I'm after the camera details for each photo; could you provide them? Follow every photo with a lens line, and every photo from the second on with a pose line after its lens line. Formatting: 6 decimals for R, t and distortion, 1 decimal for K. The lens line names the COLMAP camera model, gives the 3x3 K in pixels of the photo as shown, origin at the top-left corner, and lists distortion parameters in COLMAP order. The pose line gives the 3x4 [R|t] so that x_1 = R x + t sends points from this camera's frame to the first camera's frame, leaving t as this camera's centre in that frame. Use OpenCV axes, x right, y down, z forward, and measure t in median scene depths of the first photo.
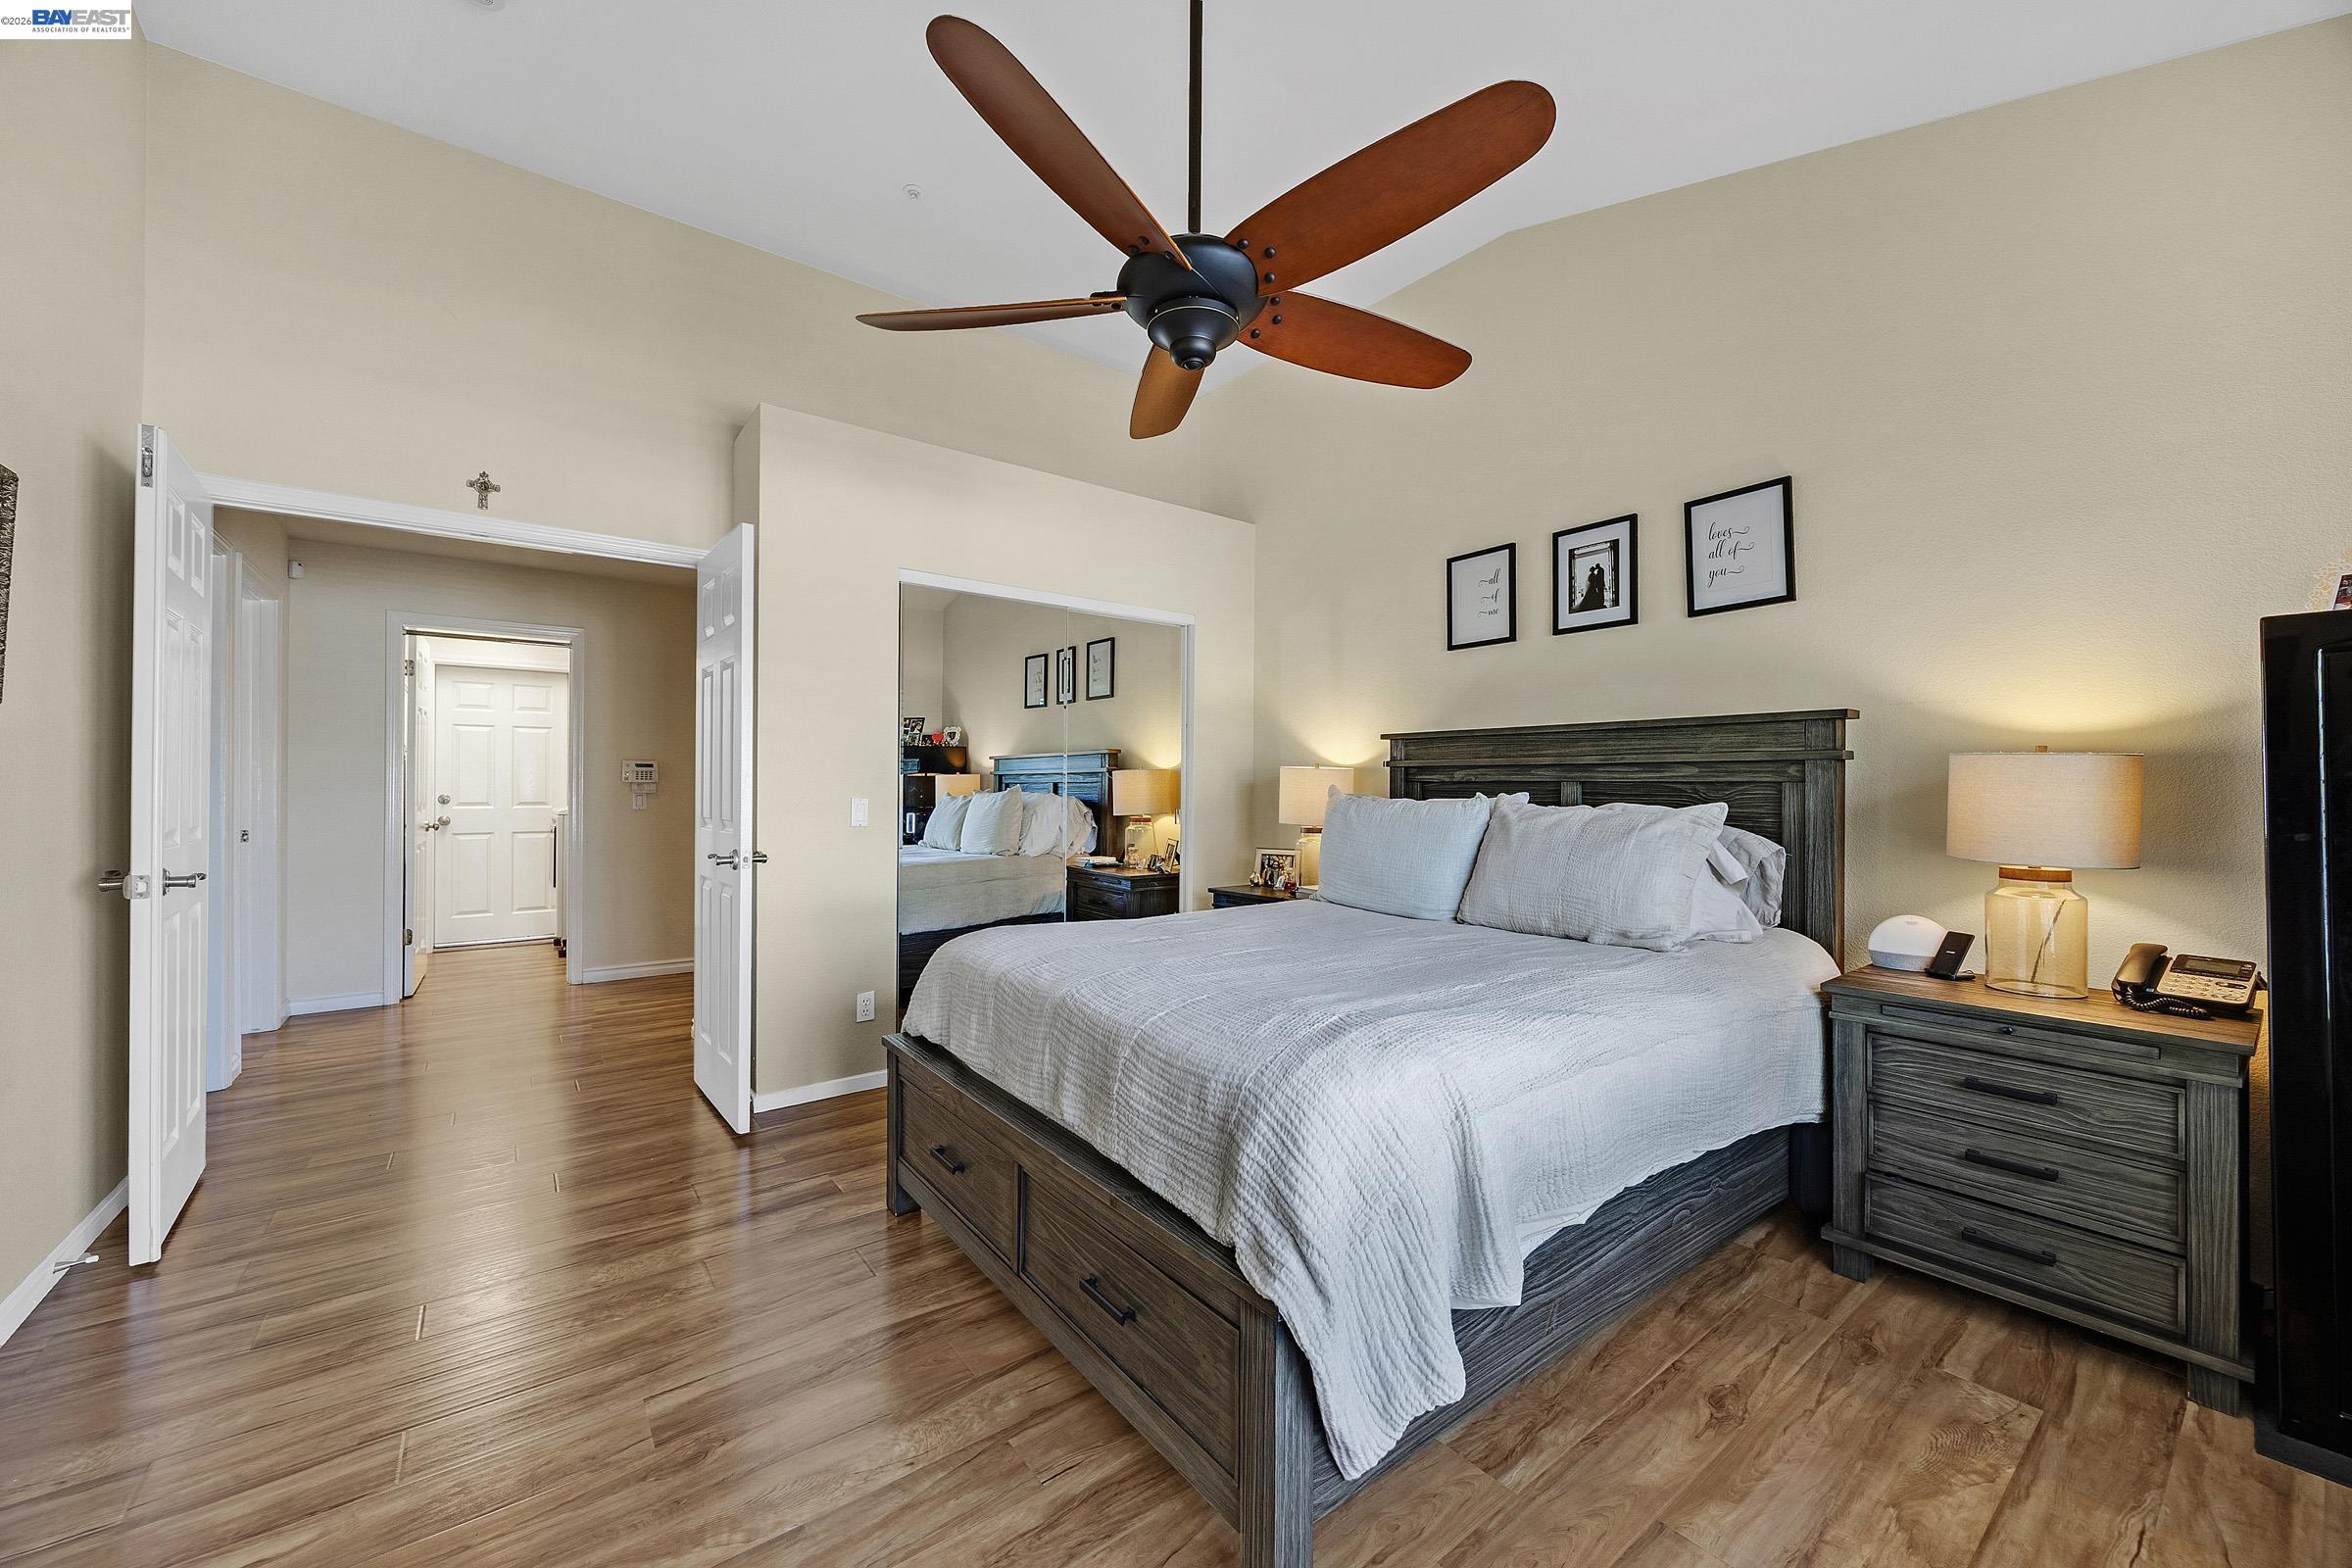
lens RADIAL K [[899.5, 0, 1179.4], [0, 899.5, 789.4], [0, 0, 1]] dist [-0.000600, 0.000065]
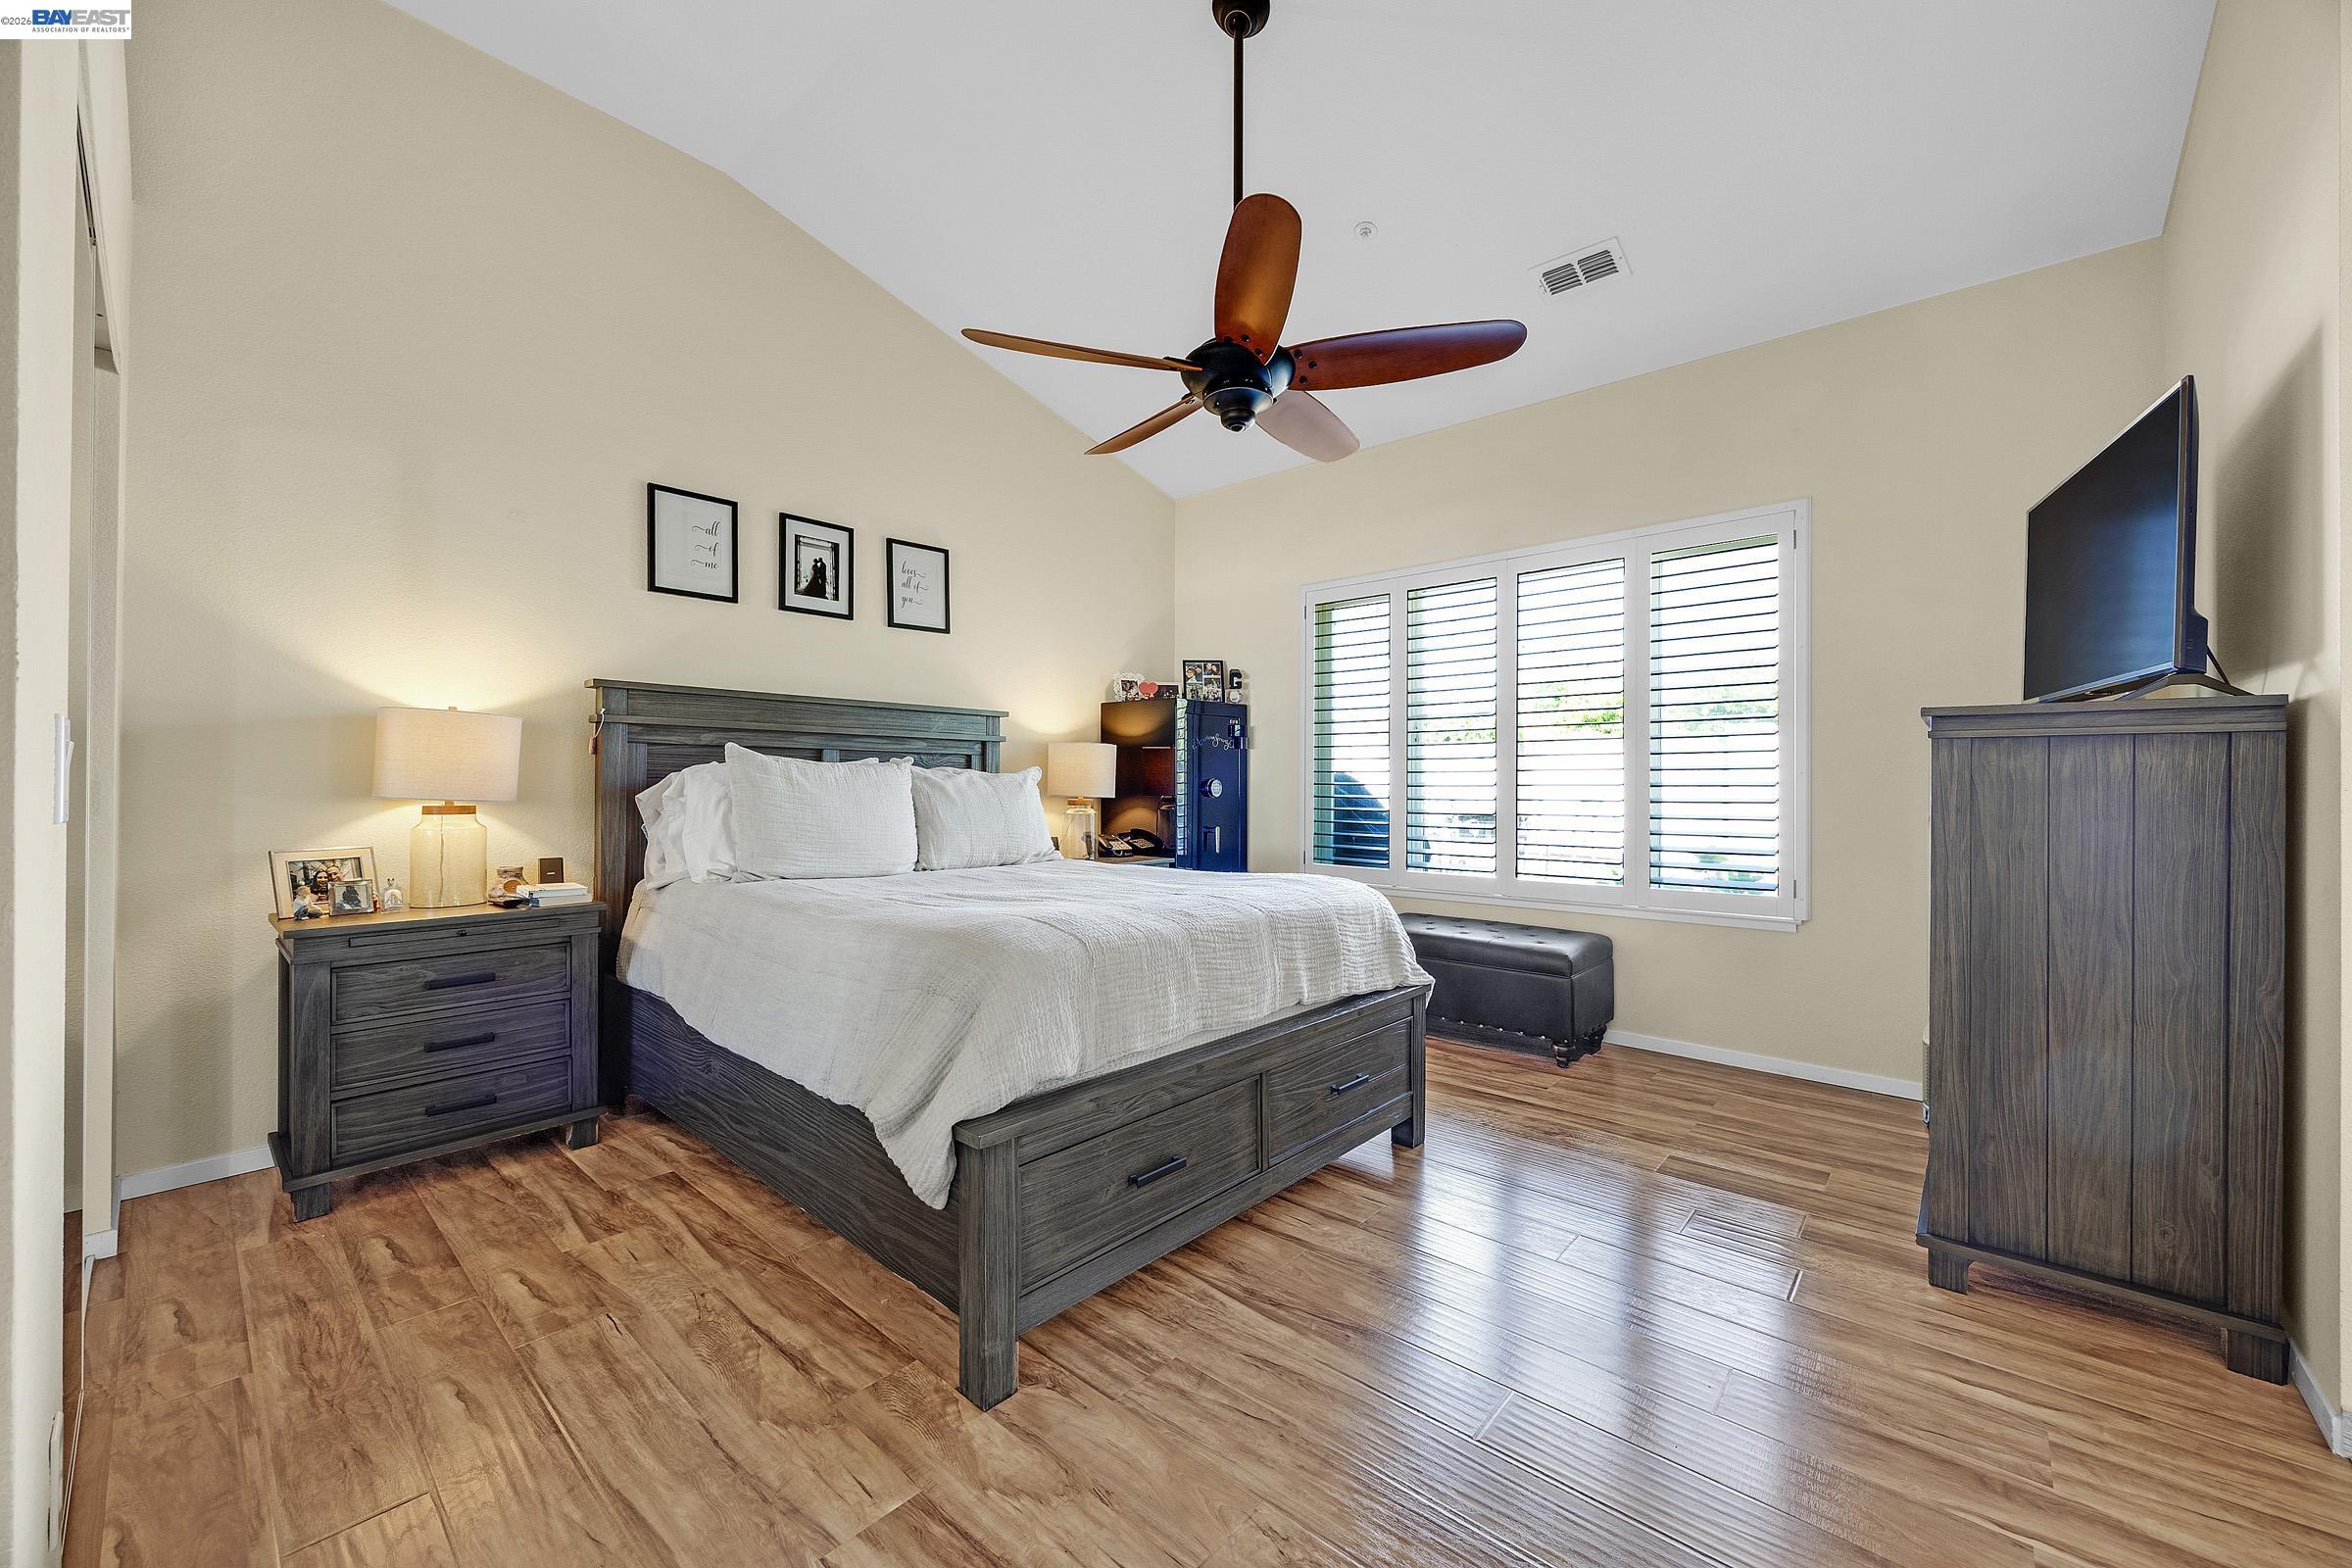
lens RADIAL K [[899.5, 0, 1181.1], [0, 899.5, 778.0], [0, 0, 1]] dist [-0.000600, 0.000065]
pose [[-0.191635, -0.006125, 0.981447, -0.747412], [-0.008097, 0.999956, 0.004659, 0.018908], [-0.981433, -0.007054, -0.191676, 0.773738]]
